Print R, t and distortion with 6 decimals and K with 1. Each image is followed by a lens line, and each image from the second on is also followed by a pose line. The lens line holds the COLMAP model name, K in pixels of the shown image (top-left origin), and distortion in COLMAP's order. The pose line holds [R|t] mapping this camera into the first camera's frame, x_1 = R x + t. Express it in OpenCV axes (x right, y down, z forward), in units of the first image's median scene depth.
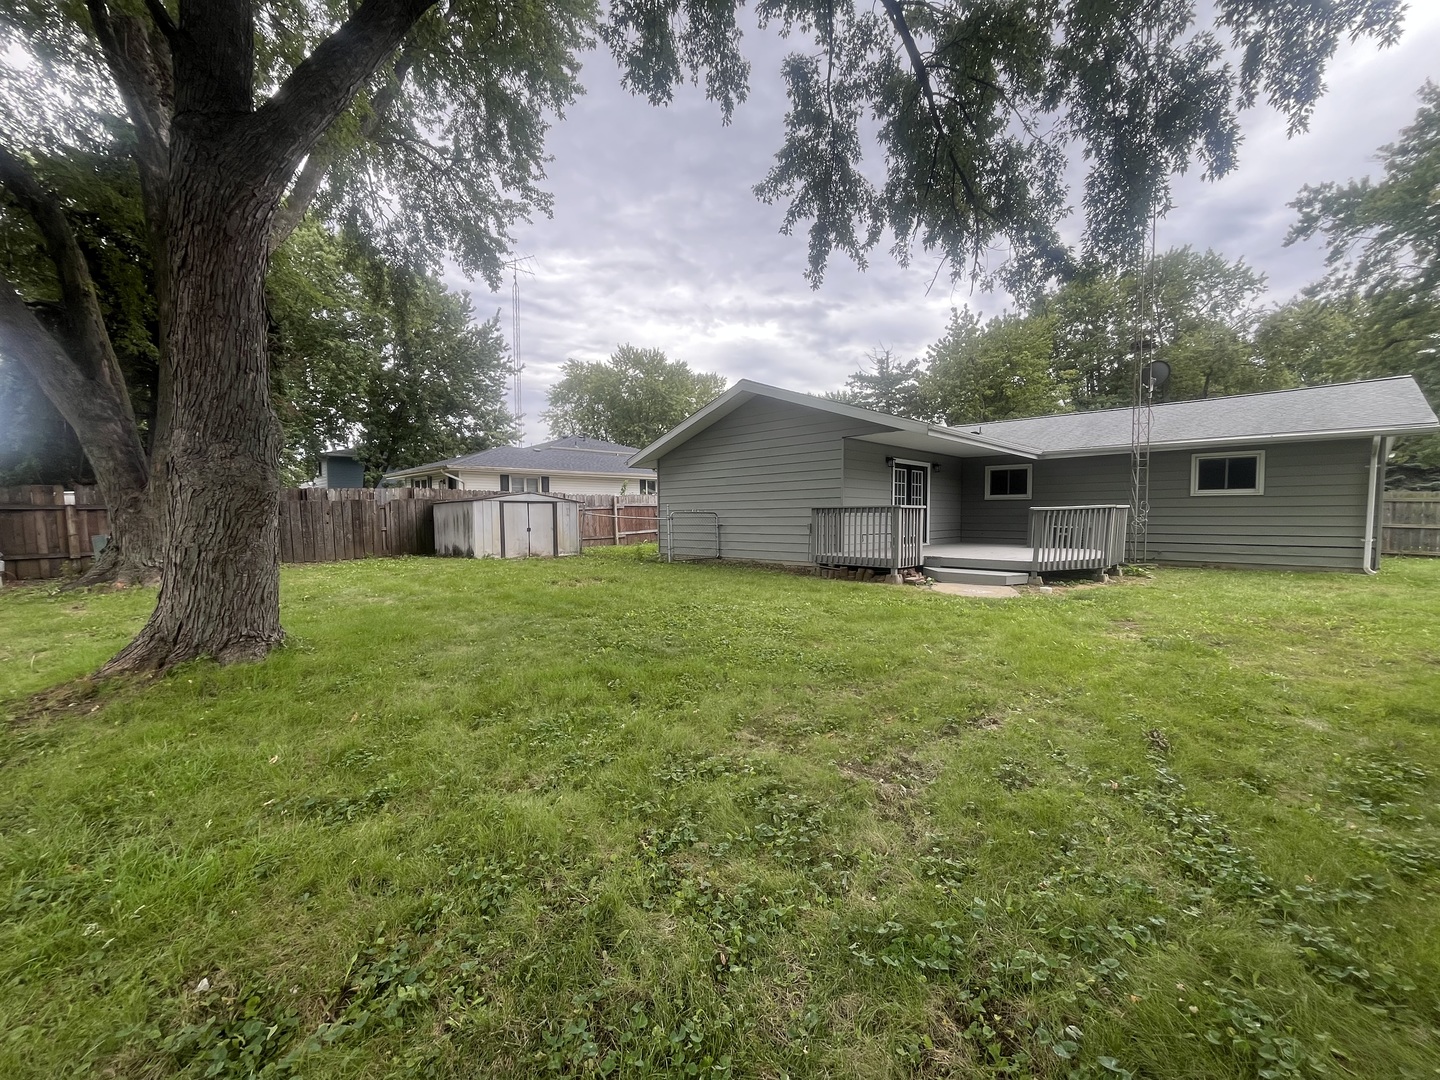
lens RADIAL K [[580.0, 0, 720.0], [0, 580.0, 540.0], [0, 0, 1]] dist [-0.000830, -0.000095]
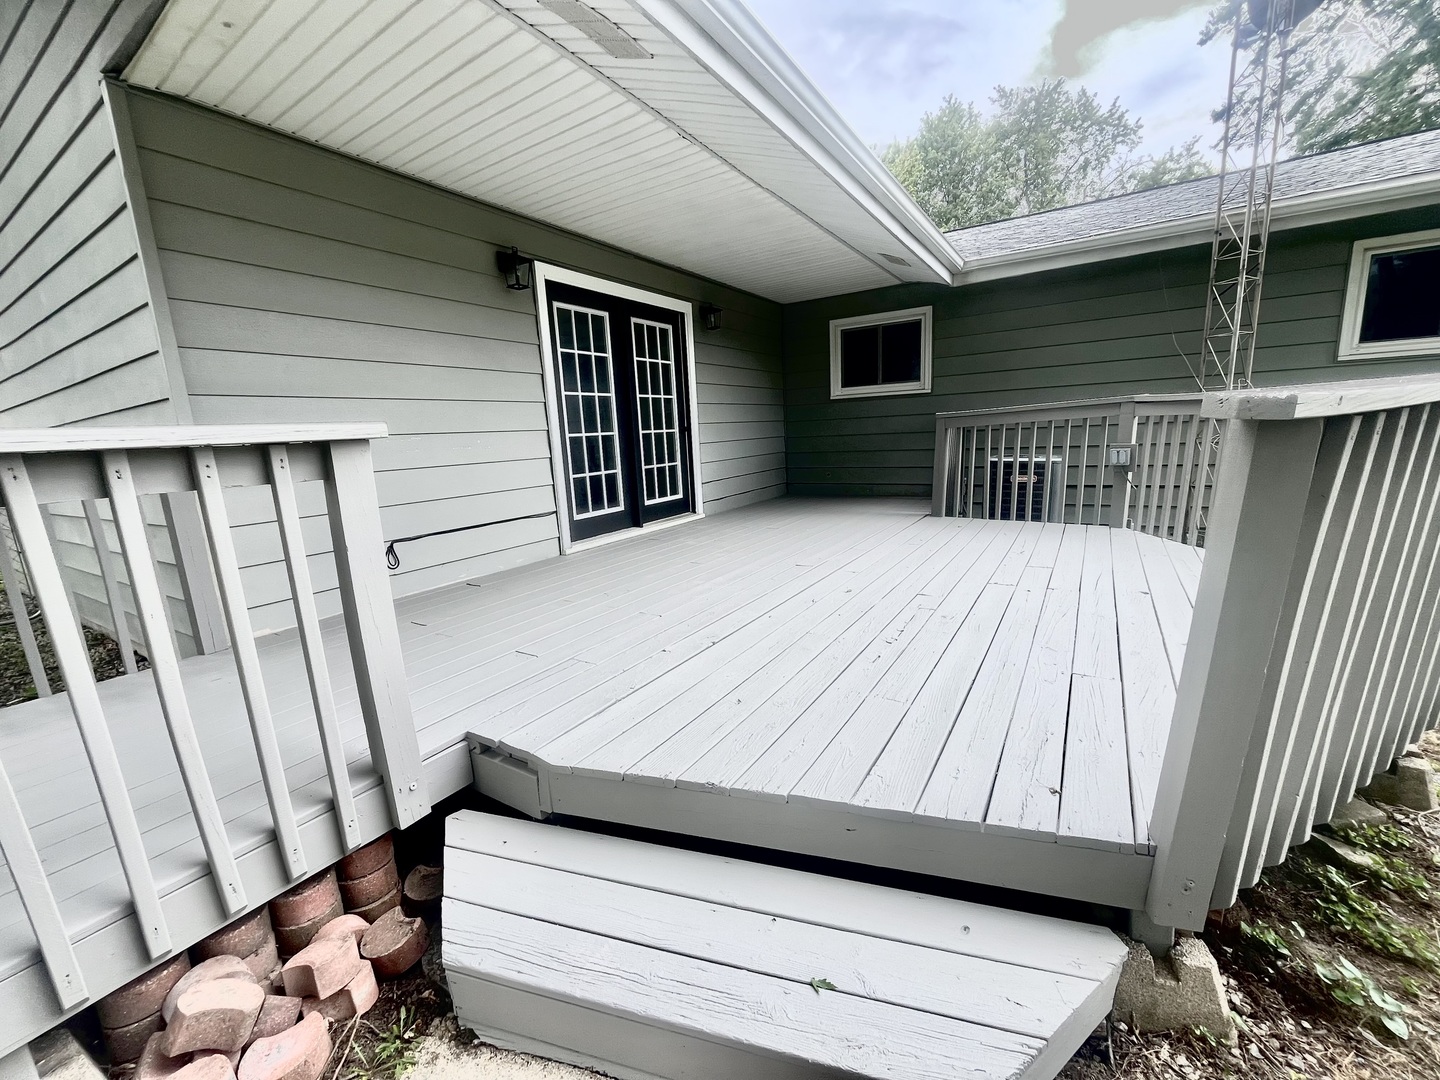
lens RADIAL K [[580.0, 0, 720.0], [0, 580.0, 540.0], [0, 0, 1]] dist [-0.000830, -0.000095]
pose [[0.974075, -0.089354, 0.207830, 0.270613], [0.059930, 0.987790, 0.143804, -0.031366], [-0.218142, -0.127620, 0.967537, 0.572570]]
